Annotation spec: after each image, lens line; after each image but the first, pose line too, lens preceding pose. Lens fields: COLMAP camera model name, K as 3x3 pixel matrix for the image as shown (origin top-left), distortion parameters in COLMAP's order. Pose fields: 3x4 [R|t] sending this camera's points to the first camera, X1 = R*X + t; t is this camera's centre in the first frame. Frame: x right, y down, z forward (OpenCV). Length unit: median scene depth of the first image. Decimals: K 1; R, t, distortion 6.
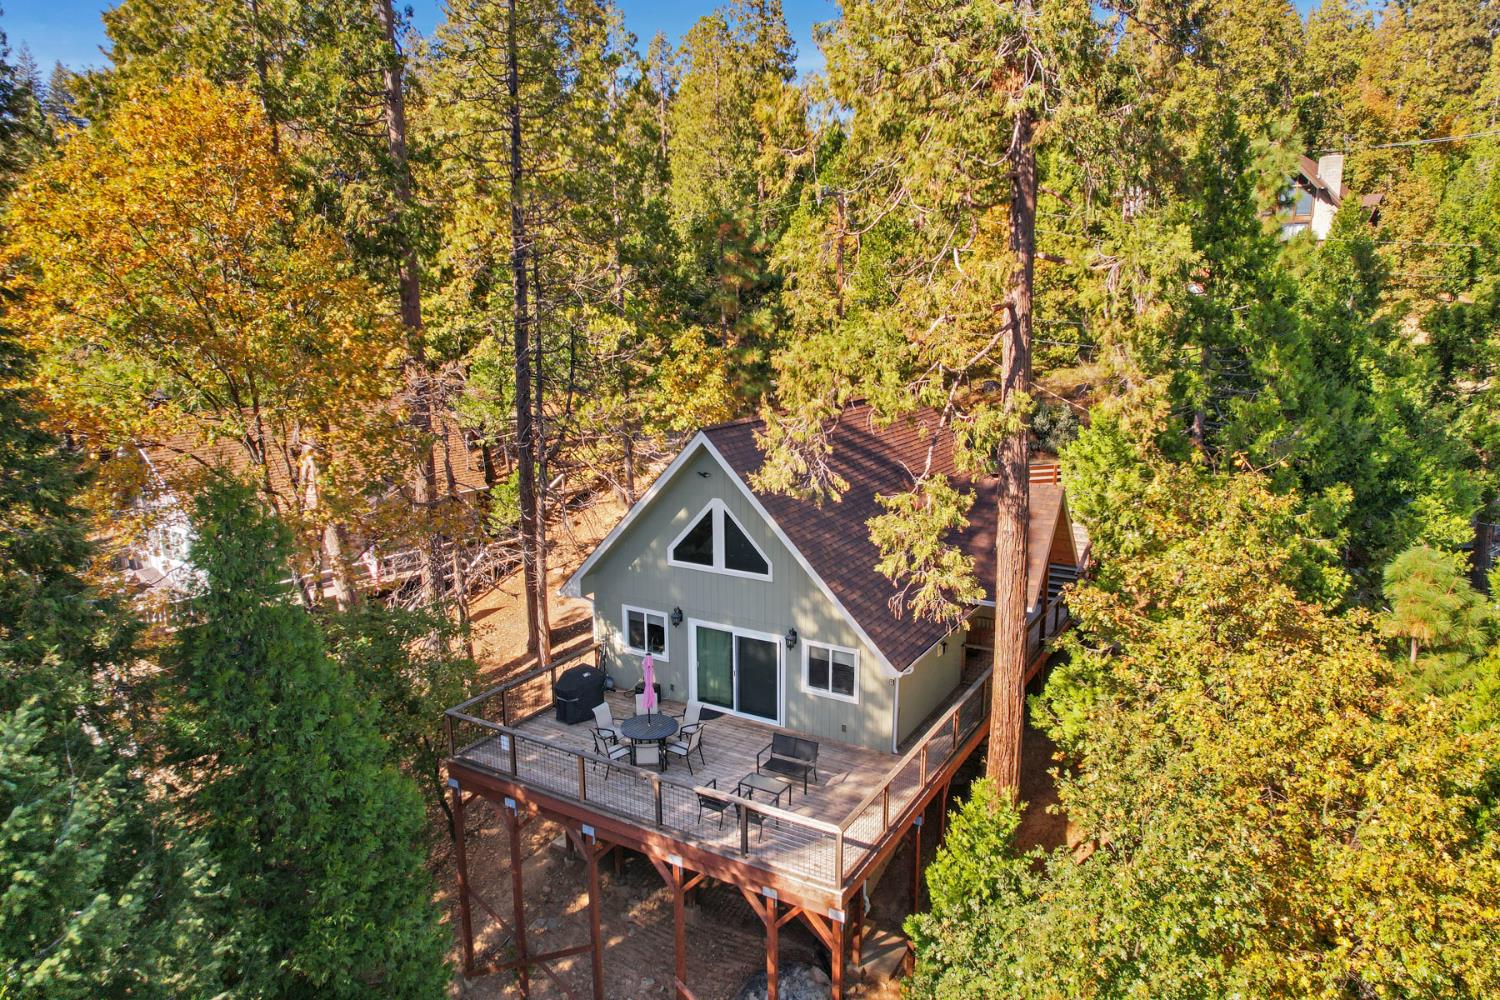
lens RADIAL K [[952.4, 0, 751.4], [0, 952.4, 497.8], [0, 0, 1]] dist [-0.043151, 0.002398]
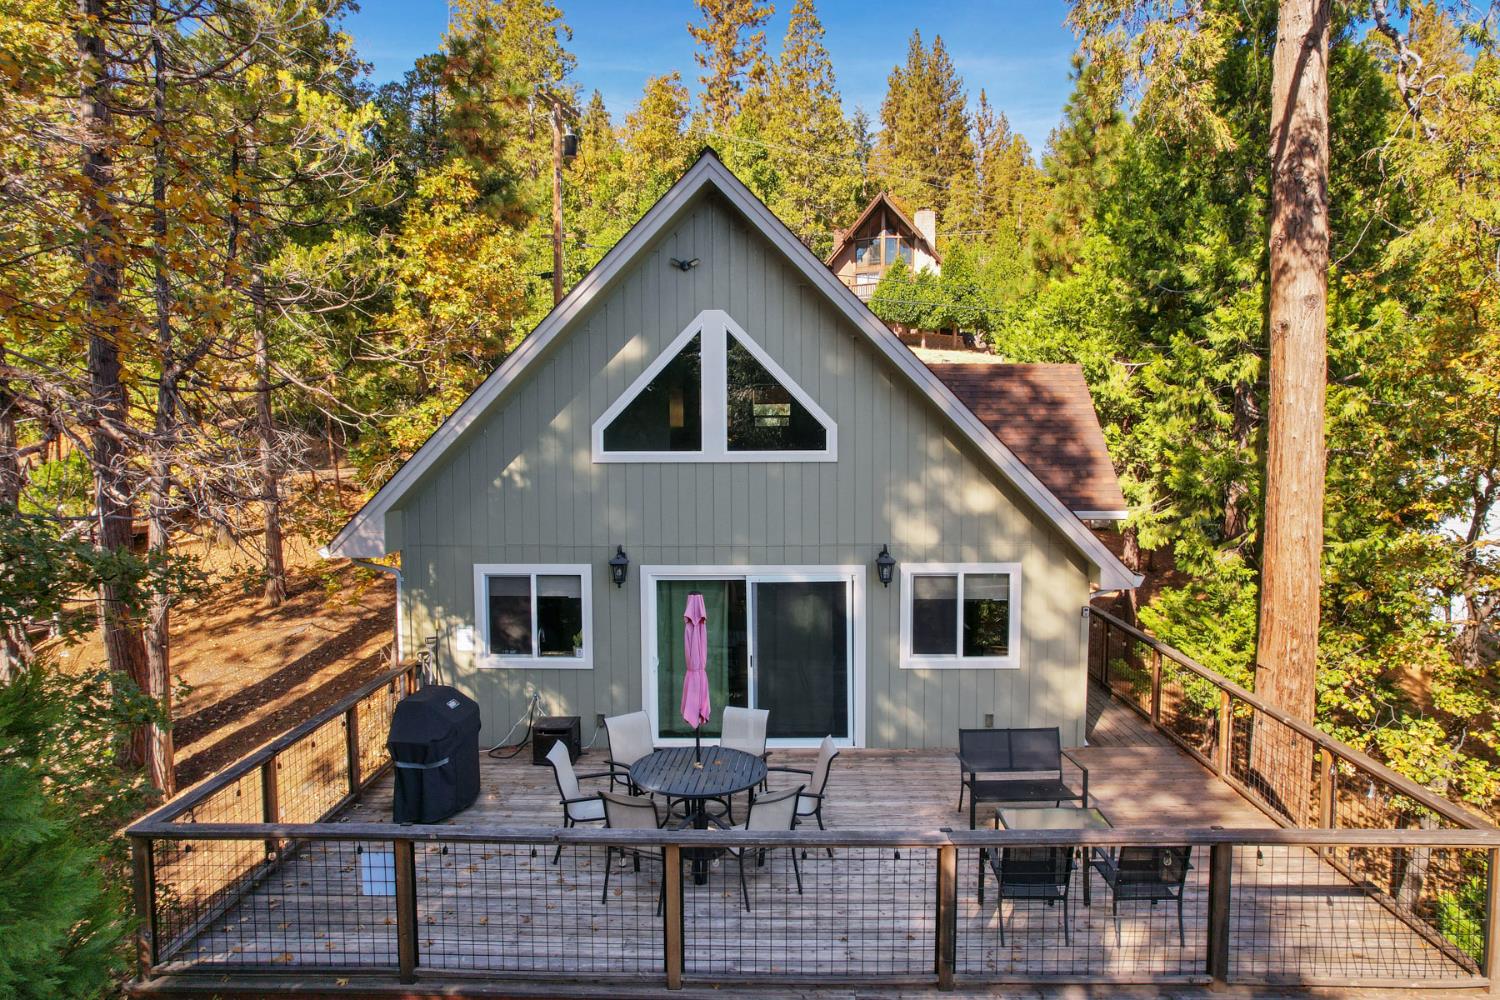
lens RADIAL K [[952.4, 0, 756.5], [0, 952.4, 499.5], [0, 0, 1]] dist [-0.043151, 0.002398]
pose [[0.871140, -0.033074, 0.489920, -0.265385], [0.094854, 0.990271, -0.101810, 0.153414], [-0.481786, 0.135162, 0.865802, 0.556384]]
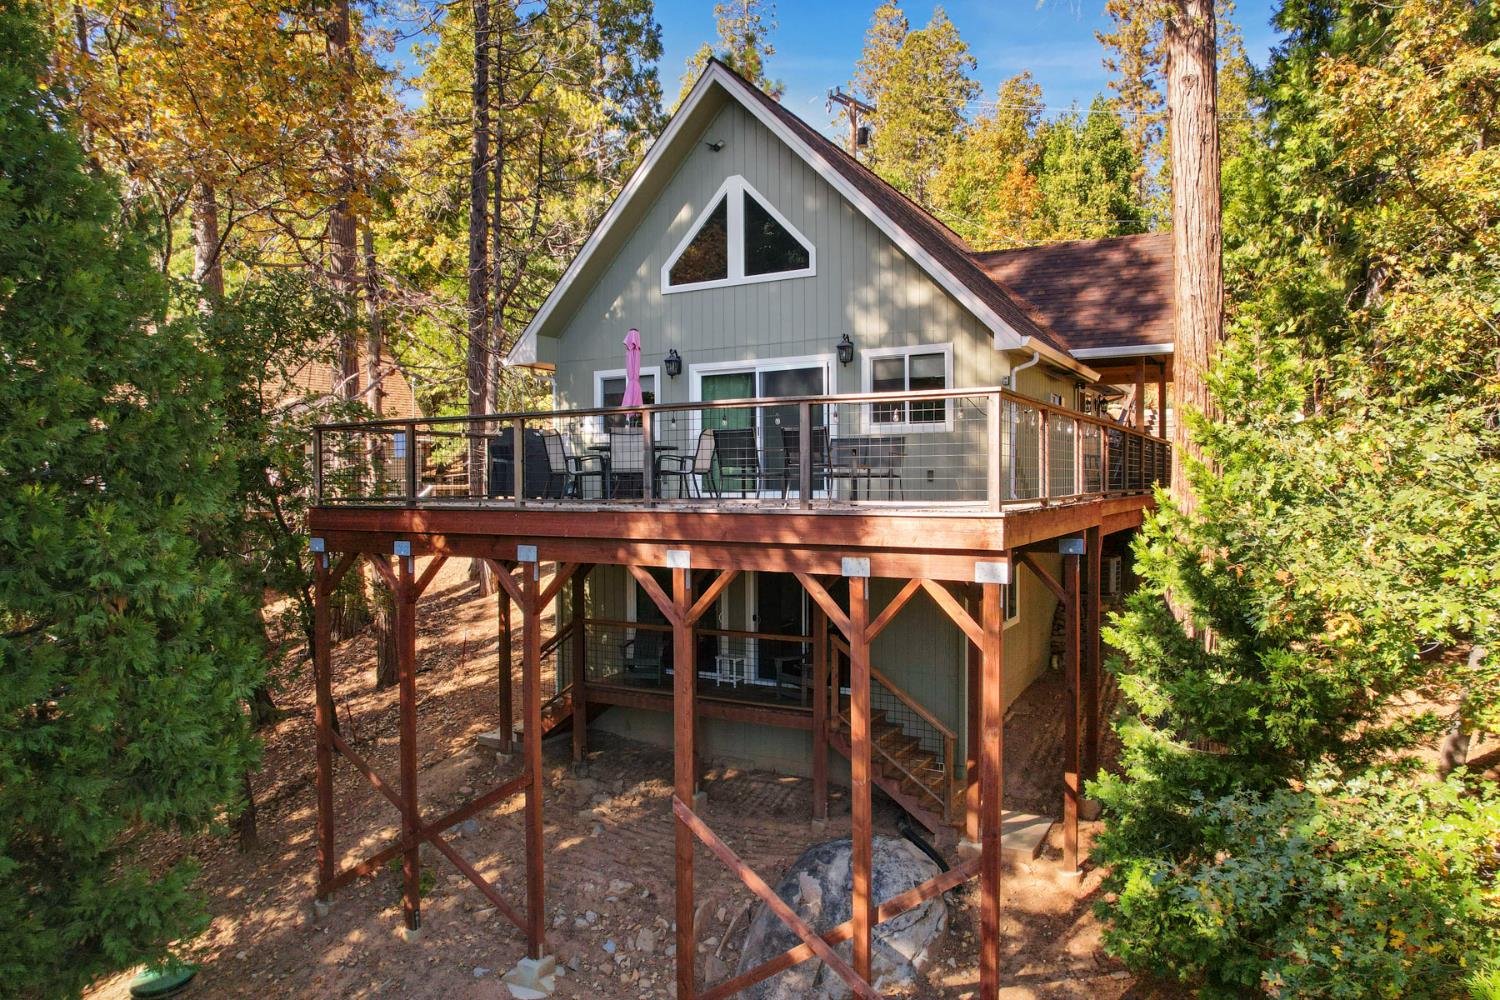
lens RADIAL K [[952.4, 0, 754.5], [0, 952.4, 495.1], [0, 0, 1]] dist [-0.043151, 0.002398]
pose [[0.999604, -0.000705, 0.028128, -0.040390], [0.005617, 0.984567, -0.174920, 0.352983], [-0.027571, 0.175009, 0.984181, 0.345462]]
